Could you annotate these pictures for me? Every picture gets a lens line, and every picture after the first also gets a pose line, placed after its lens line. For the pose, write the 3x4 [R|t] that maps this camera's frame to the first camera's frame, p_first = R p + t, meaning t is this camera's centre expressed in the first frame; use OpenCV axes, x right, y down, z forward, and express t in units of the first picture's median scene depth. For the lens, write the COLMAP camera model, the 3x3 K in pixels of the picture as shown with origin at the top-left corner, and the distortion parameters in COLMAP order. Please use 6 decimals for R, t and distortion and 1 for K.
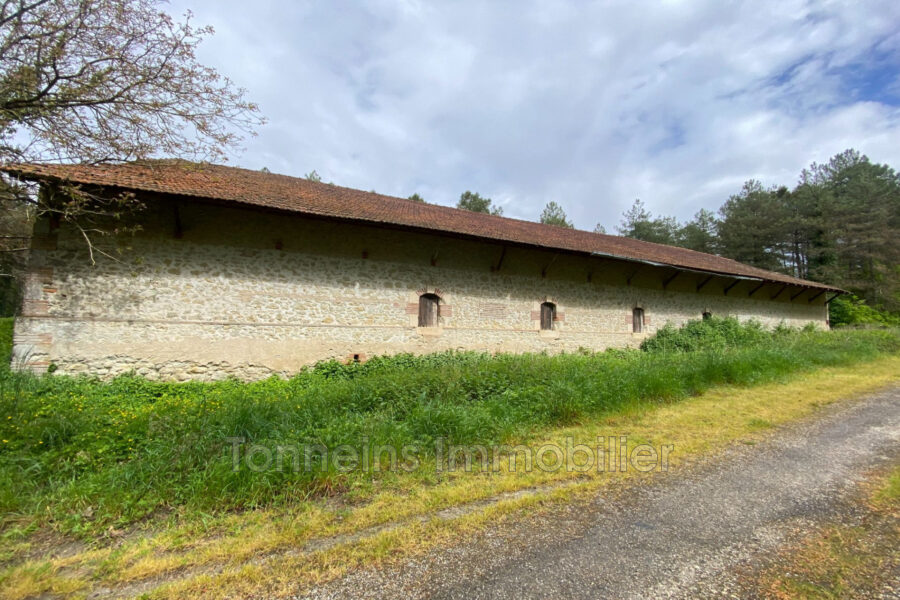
lens RADIAL K [[354.8, 0, 452.5], [0, 354.8, 295.5], [0, 0, 1]] dist [0.032719, -0.029888]
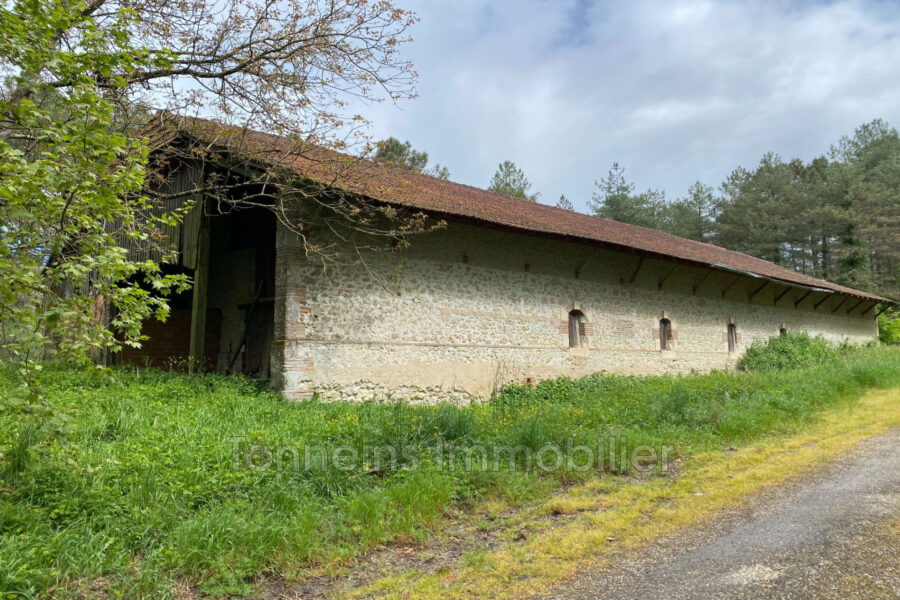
lens RADIAL K [[635.9, 0, 450.0], [0, 635.9, 300.0], [0, 0, 1]] dist [0.079030, -0.130417]
pose [[0.958954, 0.001195, 0.283560, -0.851240], [0.000431, 0.999984, -0.005670, -0.022226], [-0.283562, 0.005560, 0.958938, -0.461165]]
